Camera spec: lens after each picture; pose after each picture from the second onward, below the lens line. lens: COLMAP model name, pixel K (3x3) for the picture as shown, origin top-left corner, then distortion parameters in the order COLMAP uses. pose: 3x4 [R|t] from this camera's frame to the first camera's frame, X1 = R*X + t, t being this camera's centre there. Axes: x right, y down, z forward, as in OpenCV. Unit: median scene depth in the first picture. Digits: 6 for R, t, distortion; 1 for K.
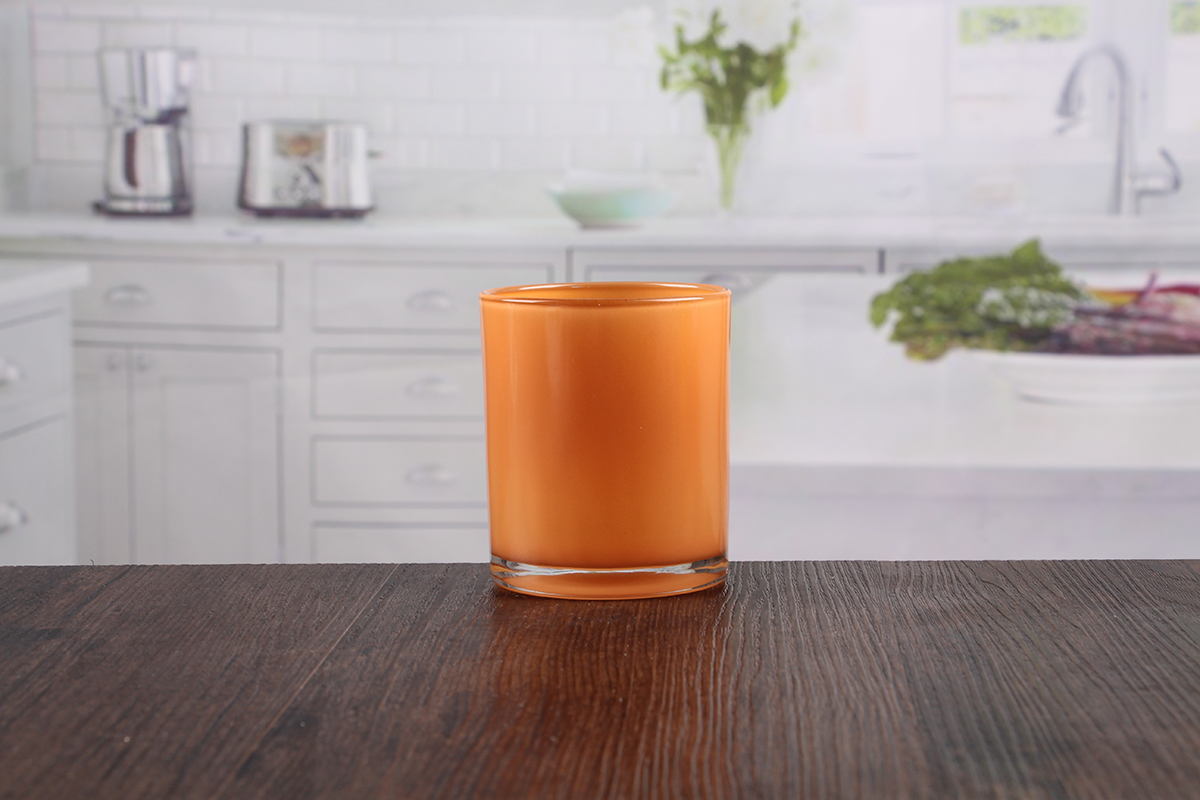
lens RADIAL K [[2941.9, 0, 600.0], [0, 2941.9, 400.0], [0, 0, 1]] dist [0.303872, 0.426538]
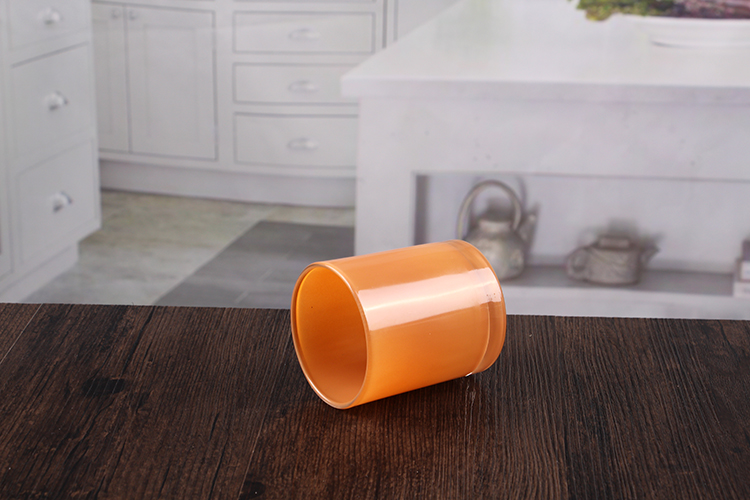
lens RADIAL K [[1838.7, 0, 375.0], [0, 1838.7, 250.0], [0, 0, 1]] dist [0.303872, 0.426538]
pose [[0.999832, 0.015805, -0.009238, -0.004532], [-0.013386, 0.975411, 0.219985, -0.117214], [0.012487, -0.219824, 0.975460, -0.059789]]
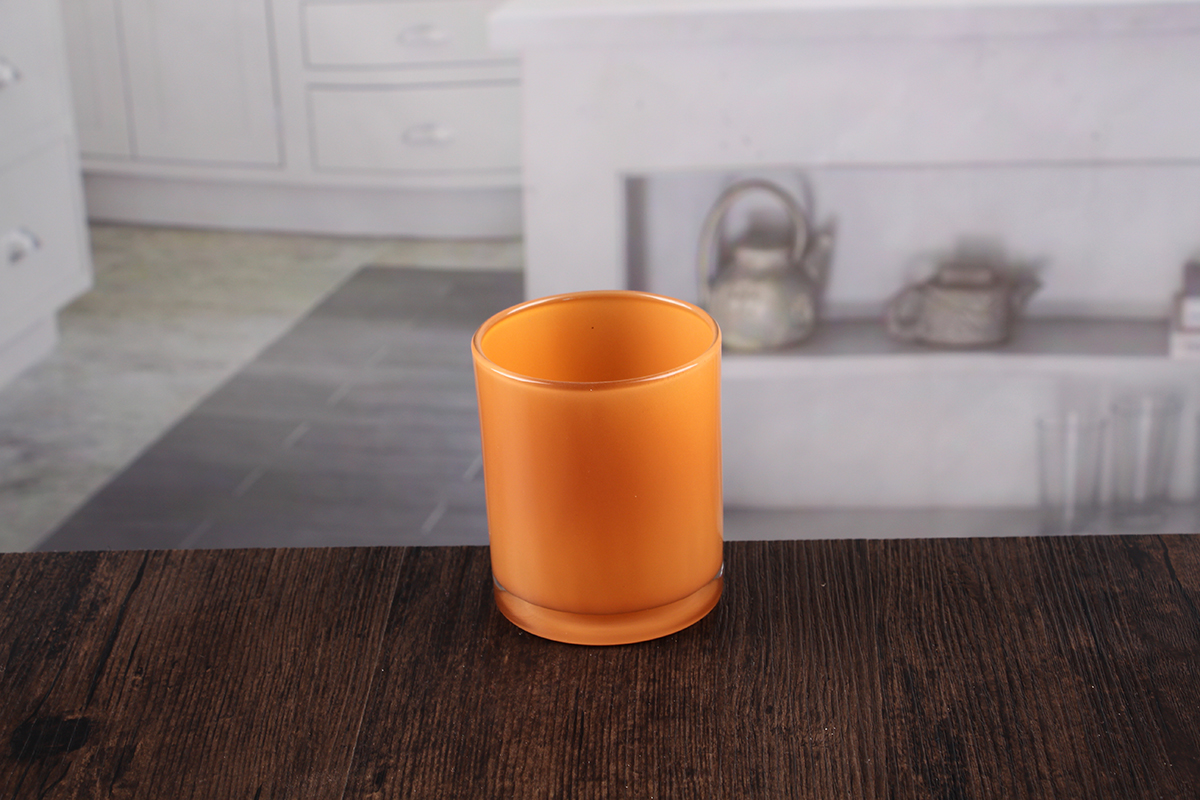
lens RADIAL K [[2941.9, 0, 600.0], [0, 2941.9, 400.0], [0, 0, 1]] dist [0.303872, 0.426538]
pose [[0.999545, -0.029686, -0.005327, 0.003593], [0.029950, 0.956171, 0.291274, -0.145171], [-0.003553, -0.291301, 0.956625, 0.012369]]
